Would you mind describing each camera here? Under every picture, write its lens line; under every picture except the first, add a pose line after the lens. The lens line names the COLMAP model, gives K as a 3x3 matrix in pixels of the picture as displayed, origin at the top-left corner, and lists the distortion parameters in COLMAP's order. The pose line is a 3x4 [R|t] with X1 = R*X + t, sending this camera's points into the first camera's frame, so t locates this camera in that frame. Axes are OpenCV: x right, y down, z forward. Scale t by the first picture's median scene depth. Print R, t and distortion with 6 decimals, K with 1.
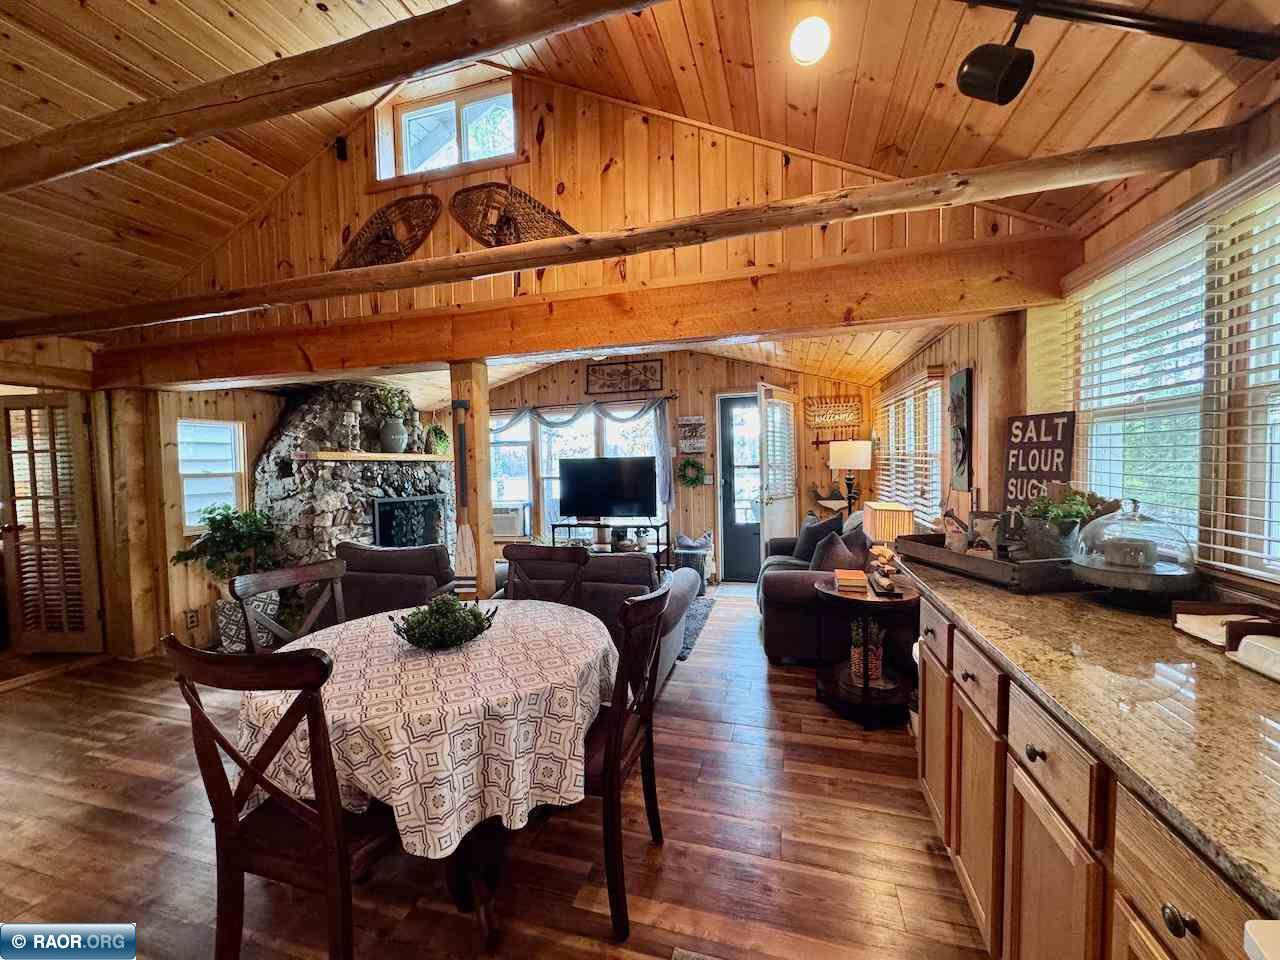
lens RADIAL K [[506.2, 0, 637.0], [0, 506.2, 480.8], [0, 0, 1]] dist [-0.003601, 0.000721]
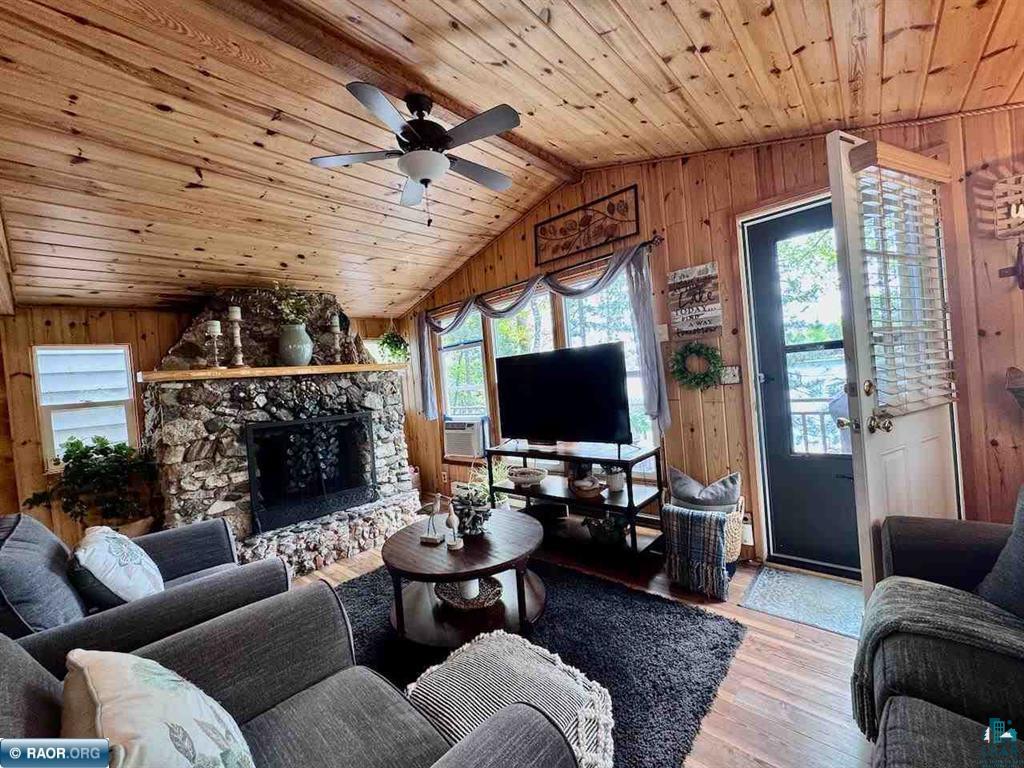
lens RADIAL K [[405.0, 0, 511.7], [0, 405.0, 384.2], [0, 0, 1]] dist [-0.003601, 0.000721]
pose [[0.899342, -0.048413, -0.434556, 0.153068], [0.053038, 0.998591, -0.001486, -0.006166], [0.434016, -0.021711, 0.900643, 0.642440]]
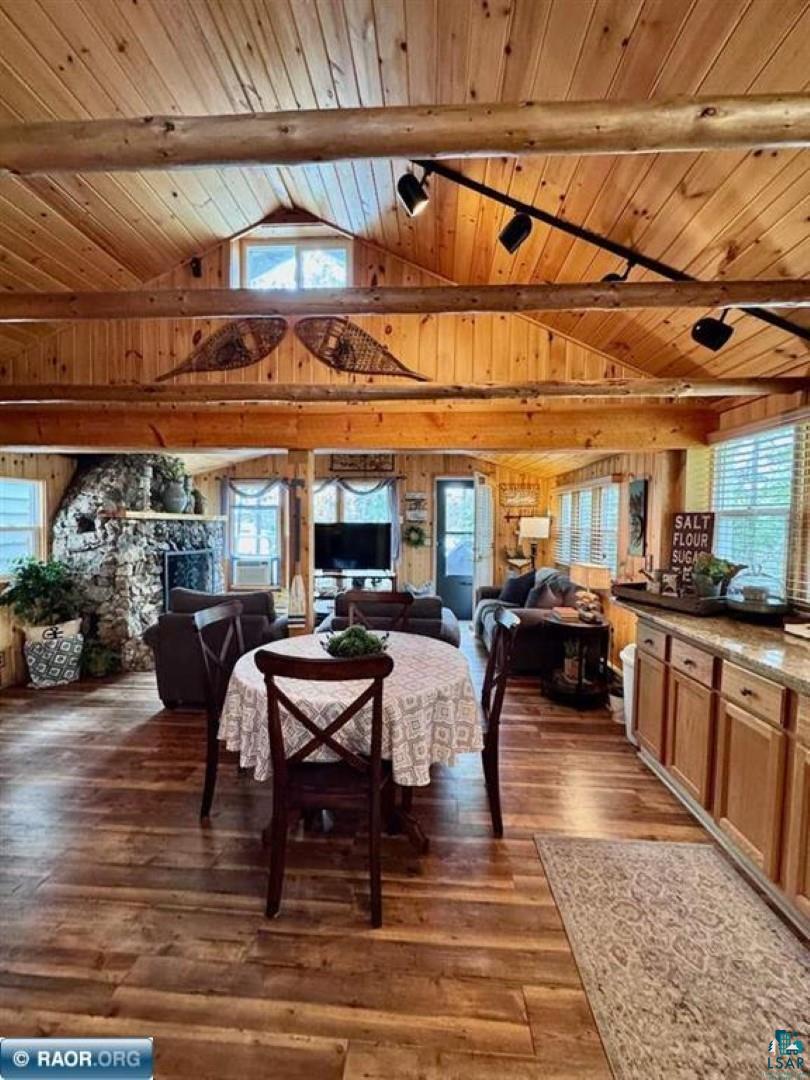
lens RADIAL K [[427.1, 0, 401.2], [0, 427.1, 539.9], [0, 0, 1]] dist [-0.003601, 0.000721]
pose [[0.975215, 0.024705, 0.219876, -0.218047], [-0.025355, 0.999678, 0.000135, -0.007294], [-0.219802, -0.005706, 0.975528, -0.082786]]
